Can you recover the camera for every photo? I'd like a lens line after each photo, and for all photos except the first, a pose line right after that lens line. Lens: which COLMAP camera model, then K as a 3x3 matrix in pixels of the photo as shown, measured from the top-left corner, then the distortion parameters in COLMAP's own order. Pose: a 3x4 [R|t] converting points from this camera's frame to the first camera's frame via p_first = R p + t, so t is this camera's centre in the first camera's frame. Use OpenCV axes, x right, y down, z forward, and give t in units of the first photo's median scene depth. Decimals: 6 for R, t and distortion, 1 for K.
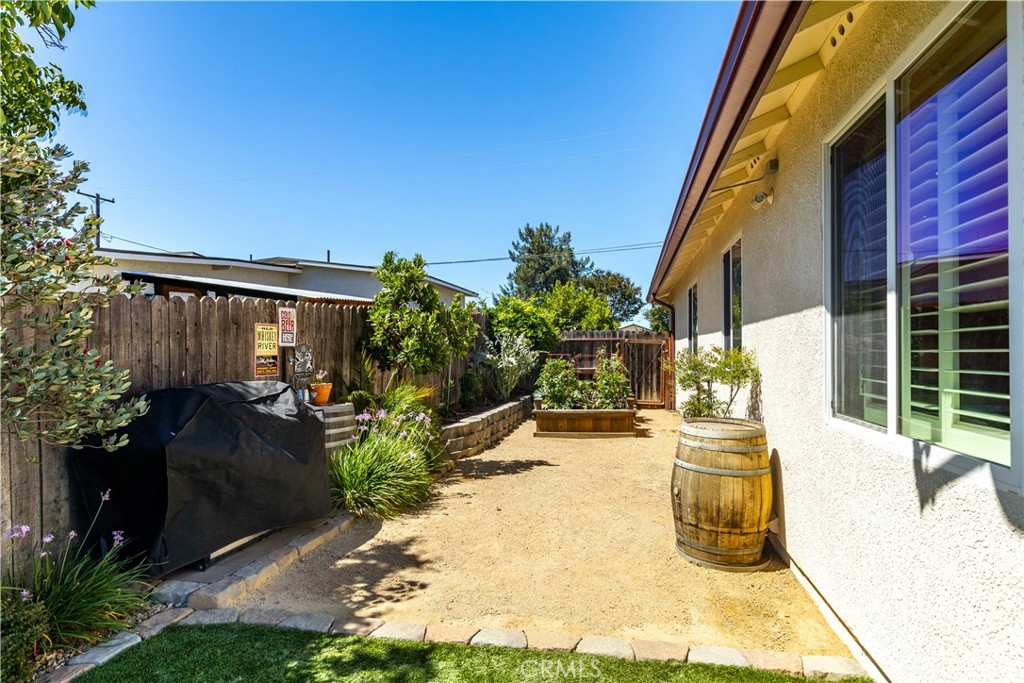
lens RADIAL K [[558.9, 0, 512.3], [0, 558.9, 345.7], [0, 0, 1]] dist [0.009451, 0.001243]
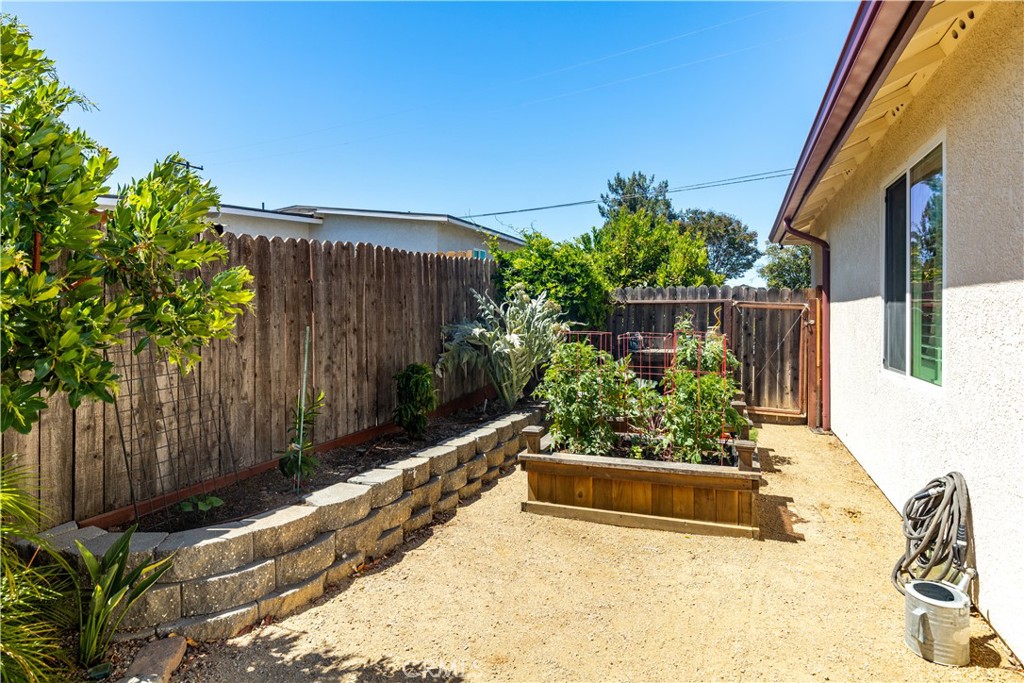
lens RADIAL K [[558.9, 0, 495.8], [0, 558.9, 318.7], [0, 0, 1]] dist [0.009451, 0.001243]
pose [[0.979673, 0.004599, -0.200551, 0.076622], [-0.001253, 0.999858, 0.016810, -0.003007], [0.200599, -0.016217, 0.979539, 0.378984]]
